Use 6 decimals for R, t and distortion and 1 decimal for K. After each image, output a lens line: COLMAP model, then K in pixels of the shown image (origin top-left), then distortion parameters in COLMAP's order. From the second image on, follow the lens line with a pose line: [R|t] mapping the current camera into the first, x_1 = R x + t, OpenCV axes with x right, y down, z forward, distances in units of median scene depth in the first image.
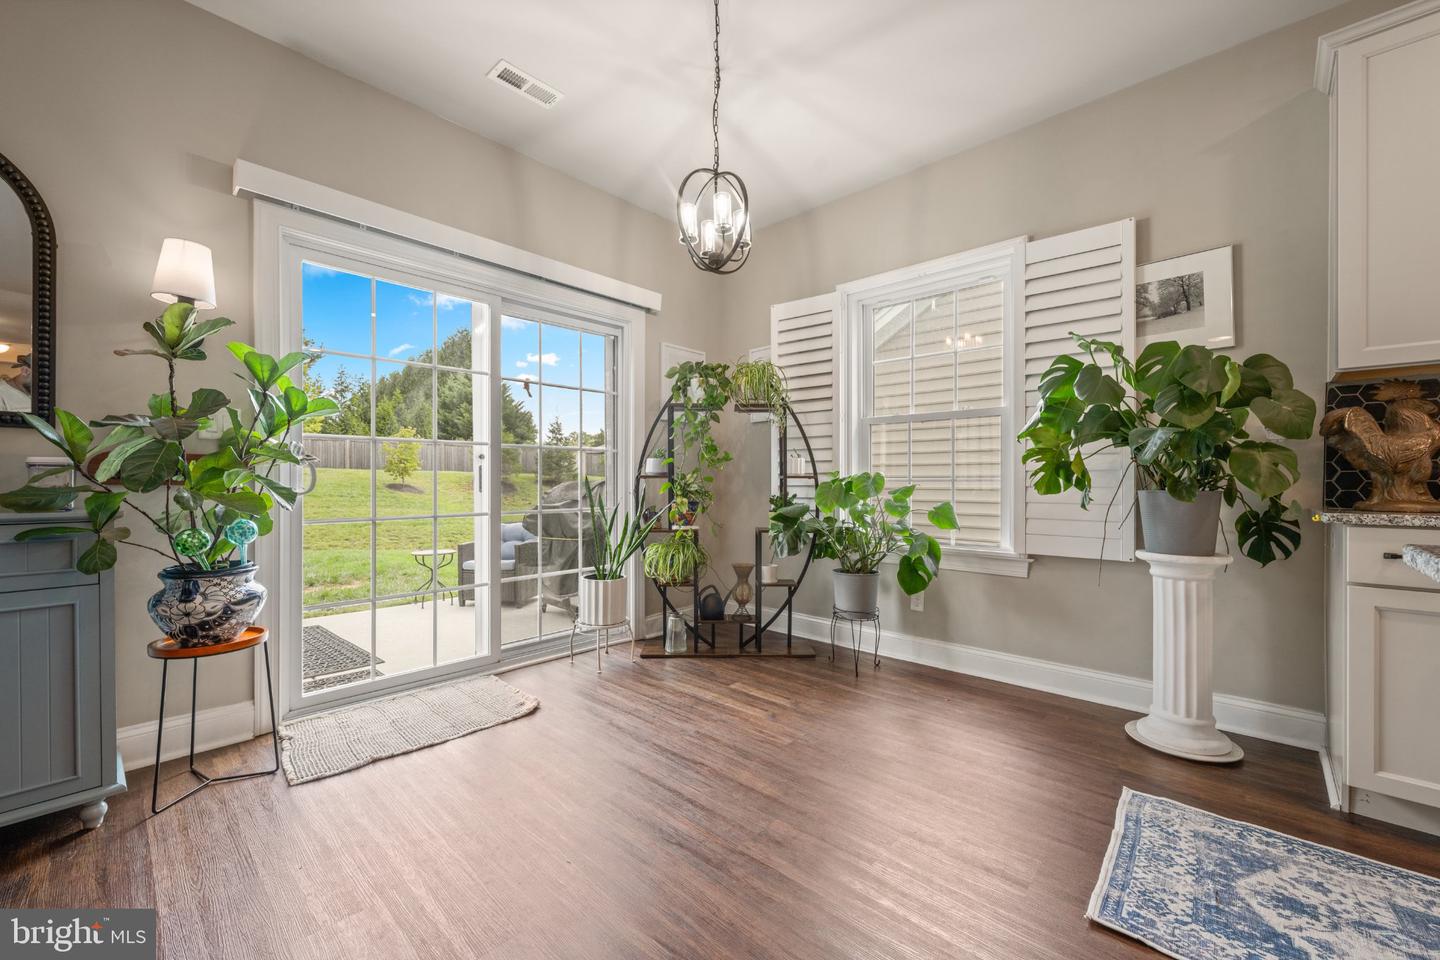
lens RADIAL K [[572.9, 0, 718.2], [0, 572.9, 479.9], [0, 0, 1]] dist [0.002241, 0.000640]
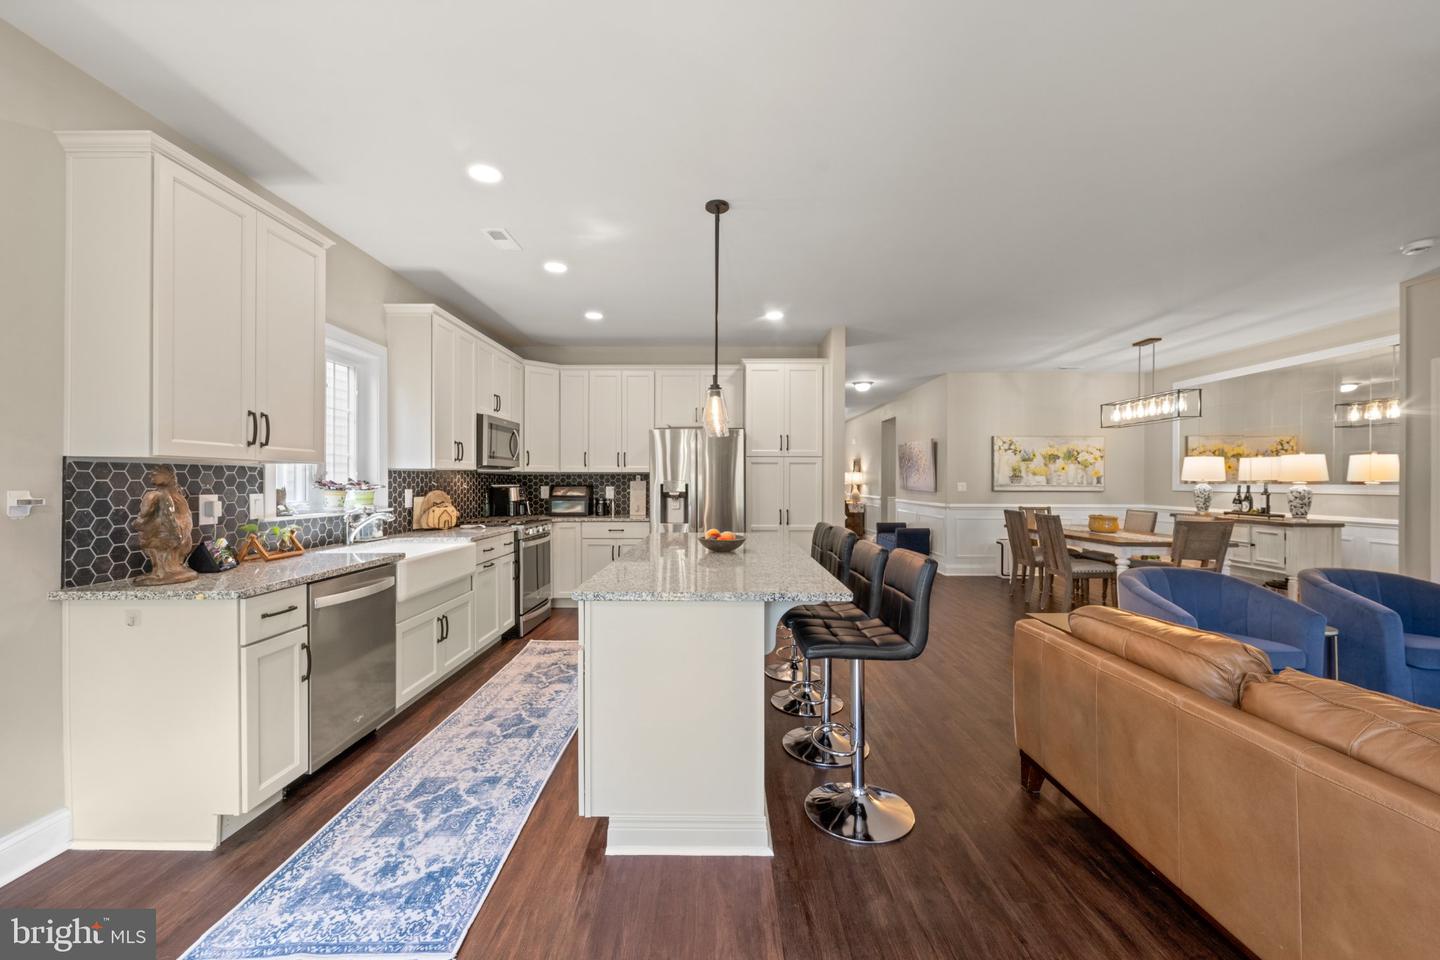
lens RADIAL K [[572.9, 0, 715.1], [0, 572.9, 480.9], [0, 0, 1]] dist [0.002241, 0.000640]
pose [[-0.673062, 0.001673, 0.739584, -0.523169], [0.000833, 0.999999, -0.001504, -0.184867], [-0.739586, -0.000396, -0.673062, 1.262236]]
